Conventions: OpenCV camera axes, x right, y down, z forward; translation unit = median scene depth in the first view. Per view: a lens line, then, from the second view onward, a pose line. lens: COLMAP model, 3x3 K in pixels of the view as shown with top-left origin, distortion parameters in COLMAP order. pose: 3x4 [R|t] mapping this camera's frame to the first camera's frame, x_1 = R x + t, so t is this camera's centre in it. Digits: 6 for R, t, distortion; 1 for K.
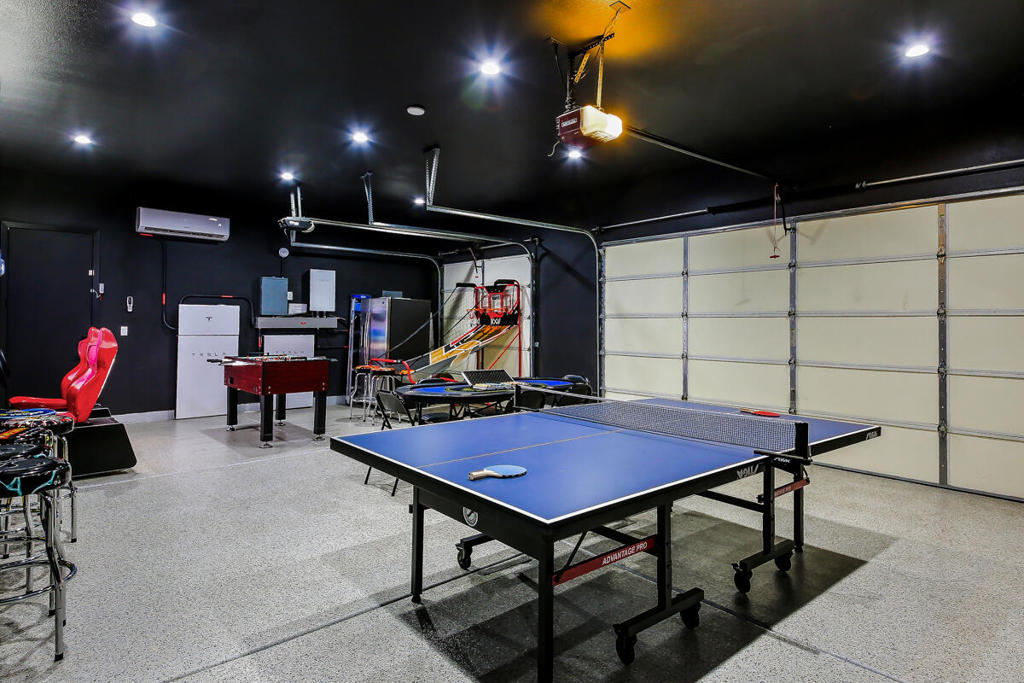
lens RADIAL K [[414.1, 0, 512.8], [0, 414.1, 337.7], [0, 0, 1]] dist [0.031413, -0.017691]
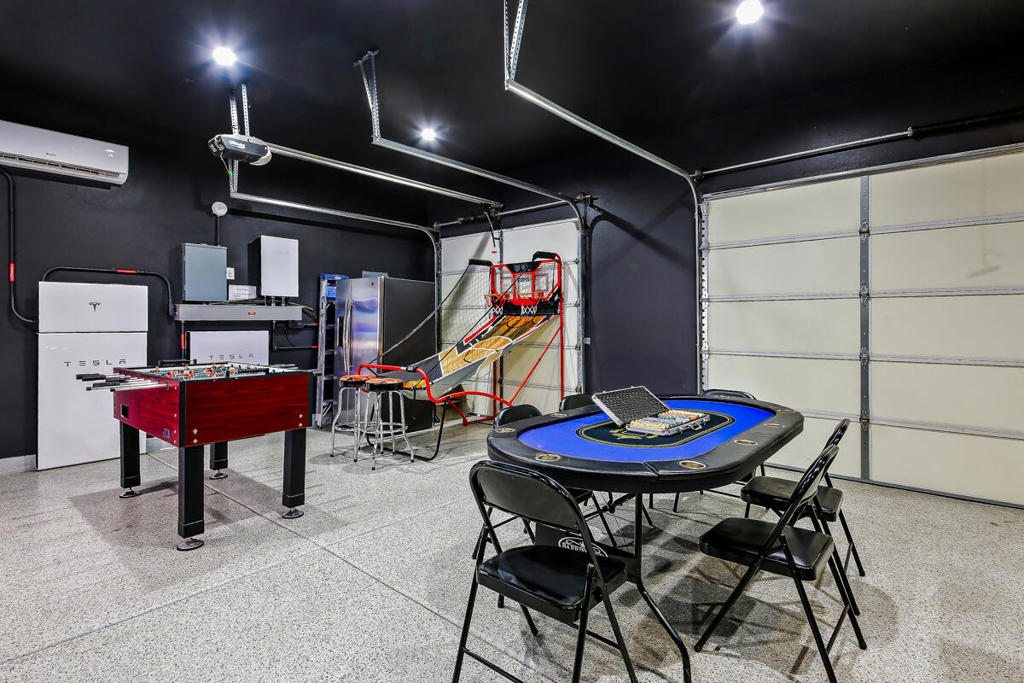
lens RADIAL K [[414.1, 0, 512.8], [0, 414.1, 337.7], [0, 0, 1]] dist [0.031413, -0.017691]
pose [[0.994149, -0.010846, 0.107468, -0.153234], [0.009720, 0.999892, 0.011000, 0.001549], [-0.107576, -0.009891, 0.994148, 0.275444]]
